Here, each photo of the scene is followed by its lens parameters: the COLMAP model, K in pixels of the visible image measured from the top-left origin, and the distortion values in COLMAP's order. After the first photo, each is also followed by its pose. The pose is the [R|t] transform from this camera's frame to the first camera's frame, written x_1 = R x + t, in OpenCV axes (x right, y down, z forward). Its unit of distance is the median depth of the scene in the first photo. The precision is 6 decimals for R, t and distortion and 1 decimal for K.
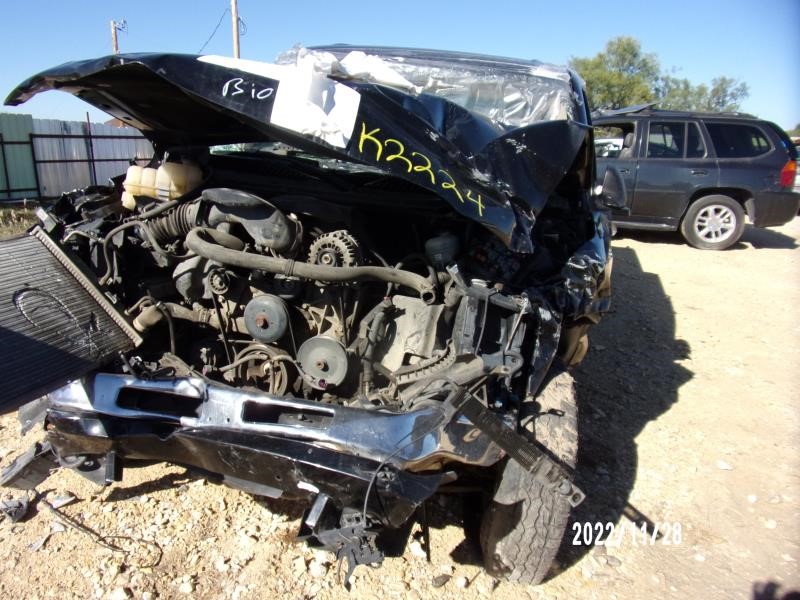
lens RADIAL K [[566.8, 0, 400.4], [0, 566.8, 301.5], [0, 0, 1]] dist [-0.009754, -0.000242]
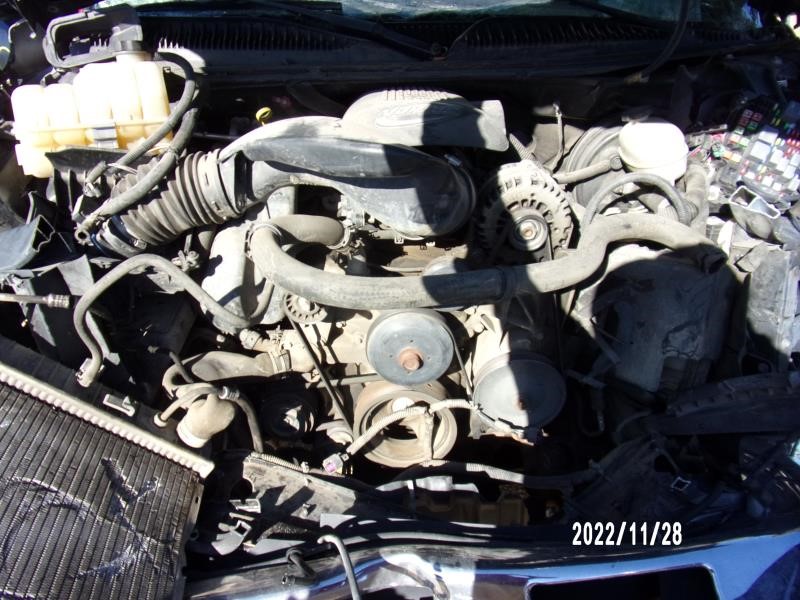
lens RADIAL K [[566.8, 0, 399.5], [0, 566.8, 299.3], [0, 0, 1]] dist [-0.009754, -0.000242]
pose [[0.957043, -0.235771, 0.168763, -0.328978], [0.168259, 0.925630, 0.338967, -0.203890], [-0.236131, -0.296010, 0.925538, 0.505275]]
